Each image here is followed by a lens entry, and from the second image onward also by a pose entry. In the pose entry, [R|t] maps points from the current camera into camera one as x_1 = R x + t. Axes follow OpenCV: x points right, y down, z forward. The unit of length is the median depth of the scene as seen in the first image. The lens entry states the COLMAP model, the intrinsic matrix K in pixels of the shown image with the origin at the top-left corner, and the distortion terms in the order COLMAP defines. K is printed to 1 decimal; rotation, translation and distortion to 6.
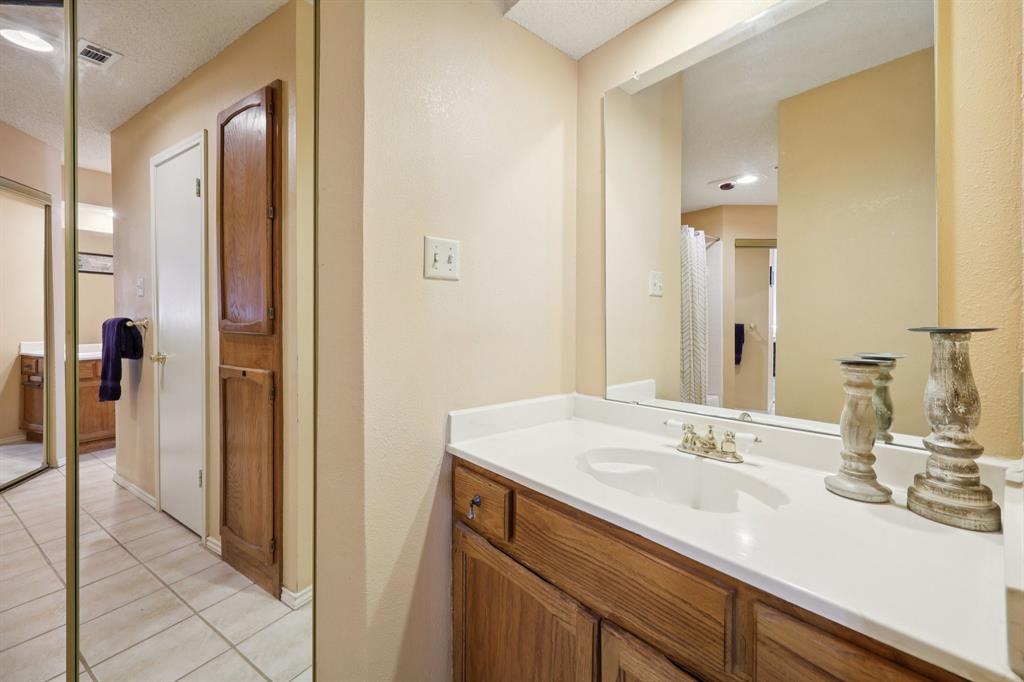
lens RADIAL K [[411.4, 0, 513.2], [0, 411.4, 316.0], [0, 0, 1]] dist [-0.000581, -0.000059]
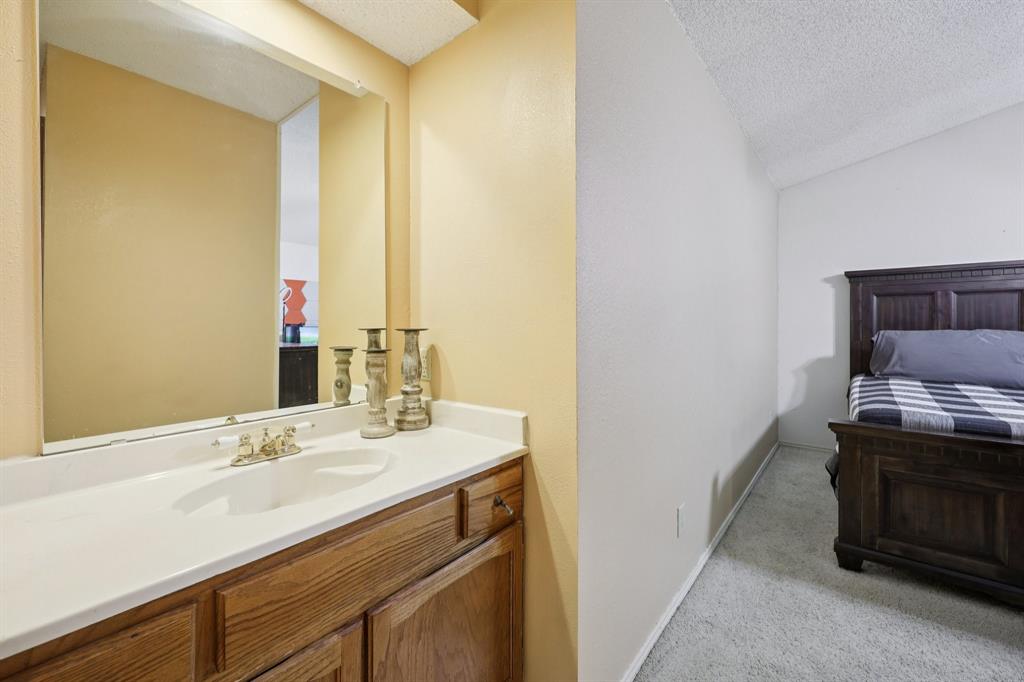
lens RADIAL K [[400.6, 0, 508.5], [0, 400.6, 325.0], [0, 0, 1]] dist [0.000520, 0.000030]
pose [[-0.142935, 0.007068, 0.989707, -0.785218], [-0.012428, 0.999883, -0.008936, 0.020099], [-0.989654, -0.013577, -0.142830, 0.758238]]
